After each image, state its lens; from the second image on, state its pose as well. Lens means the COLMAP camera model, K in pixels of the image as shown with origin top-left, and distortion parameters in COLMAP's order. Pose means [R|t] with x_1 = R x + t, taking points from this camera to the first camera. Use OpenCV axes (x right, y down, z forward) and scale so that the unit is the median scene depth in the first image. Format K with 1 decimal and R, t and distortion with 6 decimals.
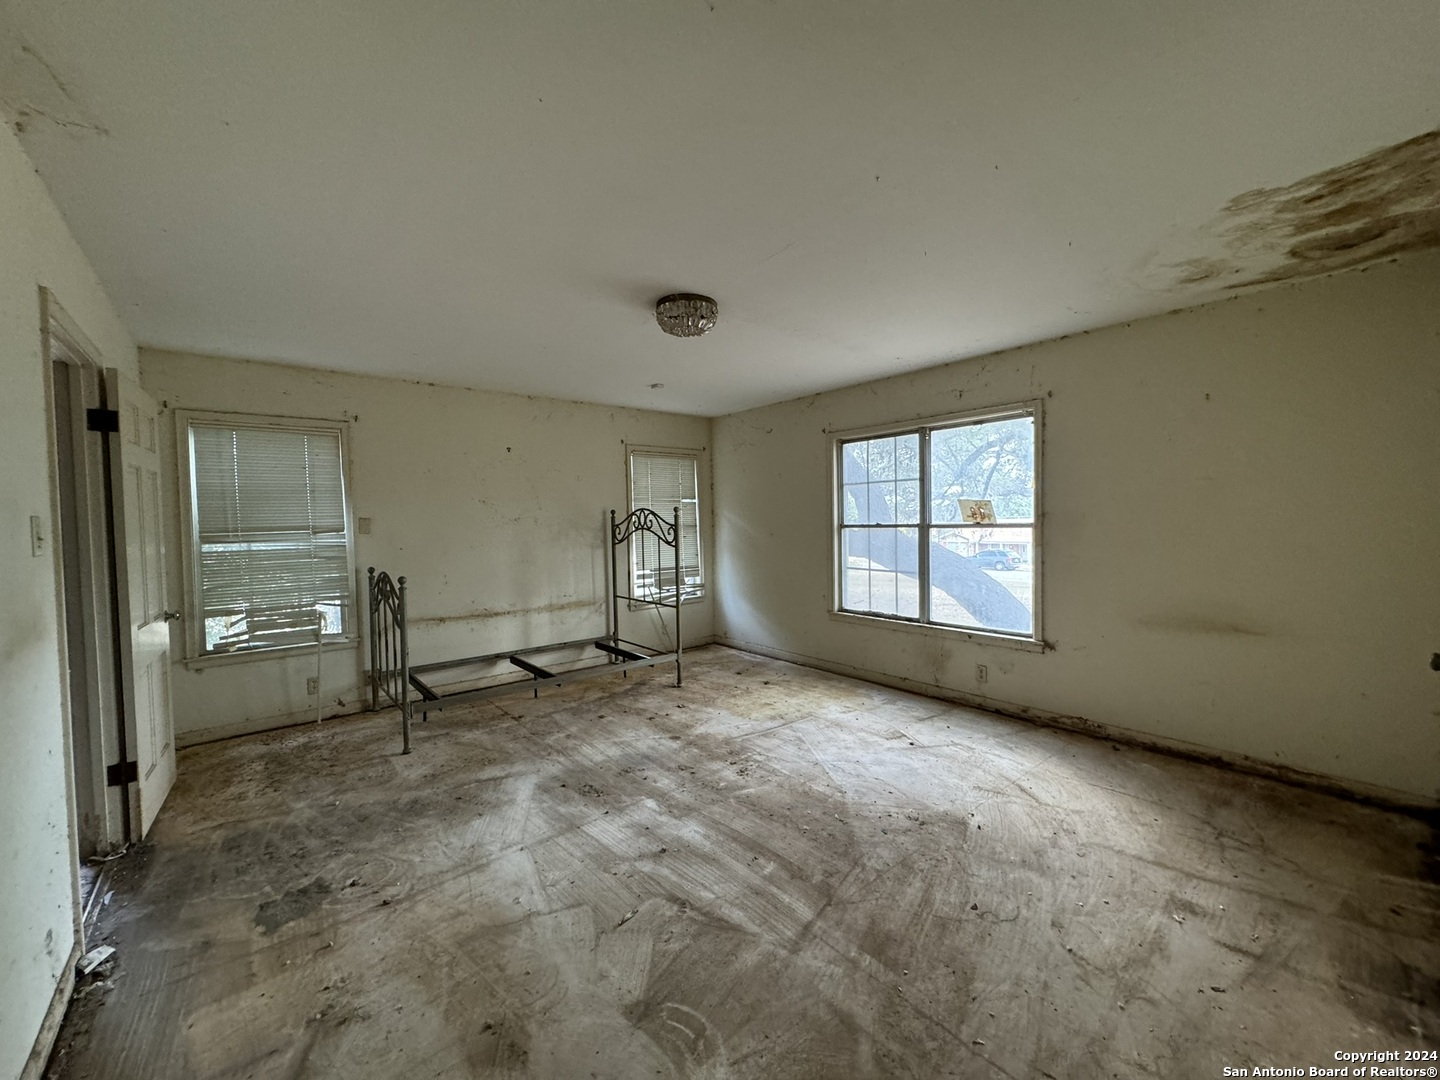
lens RADIAL K [[573.2, 0, 716.4], [0, 573.2, 540.4], [0, 0, 1]] dist [0.000113, 0.000020]
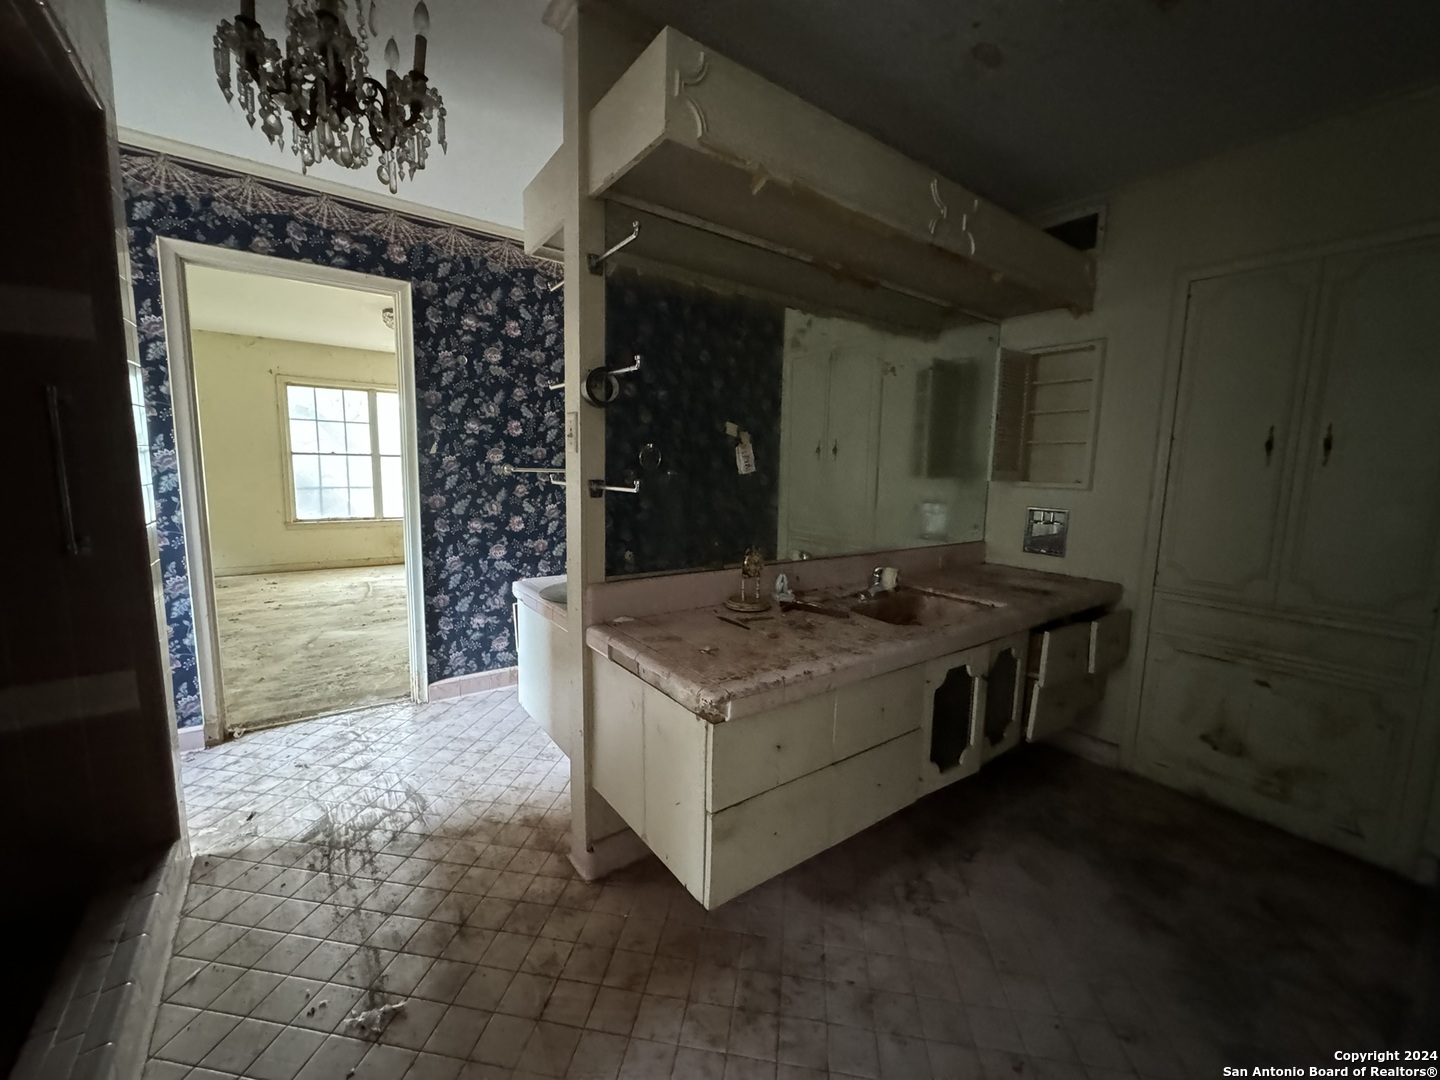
lens RADIAL K [[573.2, 0, 716.7], [0, 573.2, 538.3], [0, 0, 1]] dist [0.000113, 0.000020]
pose [[0.055721, -0.110125, 0.992355, -1.139144], [0.011981, 0.993901, 0.109624, 0.038237], [-0.998375, 0.005781, 0.056700, 0.004118]]
